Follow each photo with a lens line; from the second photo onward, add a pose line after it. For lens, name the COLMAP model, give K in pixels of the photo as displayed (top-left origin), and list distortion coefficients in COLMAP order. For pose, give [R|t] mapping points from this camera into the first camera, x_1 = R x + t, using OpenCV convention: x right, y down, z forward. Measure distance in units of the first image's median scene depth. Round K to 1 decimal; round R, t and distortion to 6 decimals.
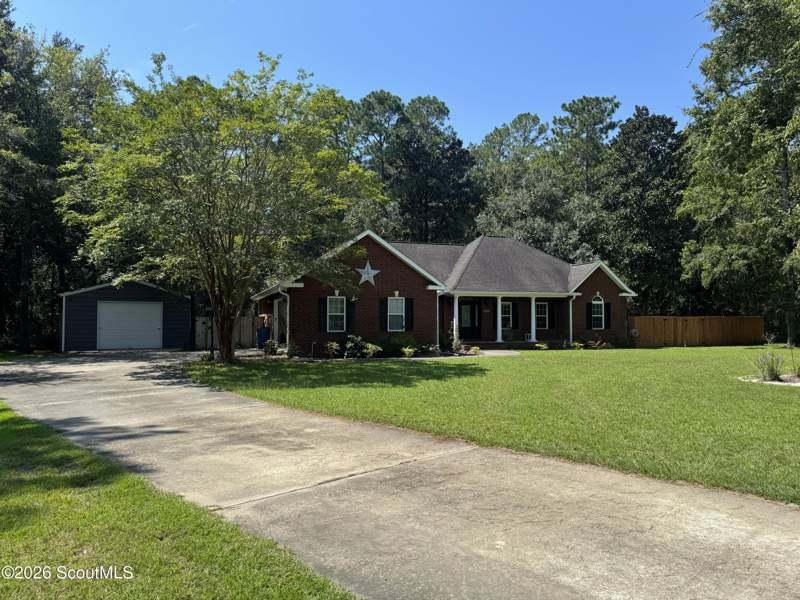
lens RADIAL K [[566.1, 0, 399.8], [0, 566.1, 305.8], [0, 0, 1]] dist [0.043804, -0.012099]
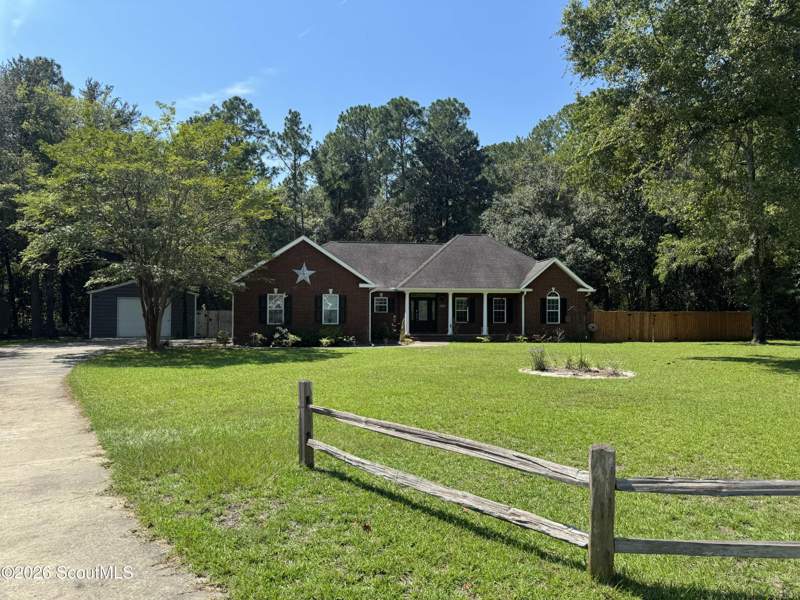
lens RADIAL K [[566.1, 0, 399.7], [0, 566.1, 303.2], [0, 0, 1]] dist [0.043804, -0.012099]
pose [[0.981024, 0.001241, -0.193883, 0.283788], [0.000731, 0.999949, 0.010100, -0.006936], [0.193885, -0.010050, 0.980973, -0.073364]]
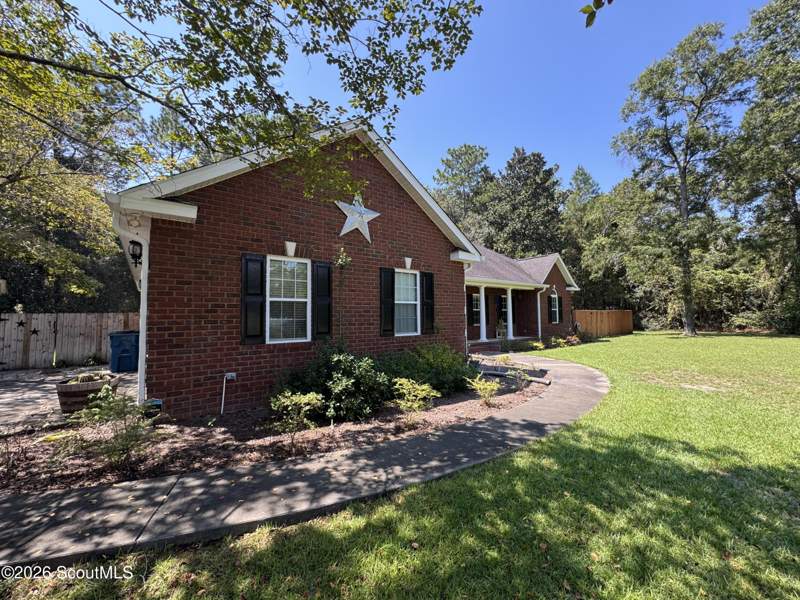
lens RADIAL K [[321.6, 0, 399.9], [0, 321.6, 296.9], [0, 0, 1]] dist [-0.015852, 0.000011]
pose [[0.943977, 0.010459, 0.329847, -0.087926], [0.002495, 0.999243, -0.038826, 0.017077], [-0.330003, 0.037474, 0.943236, 0.586678]]
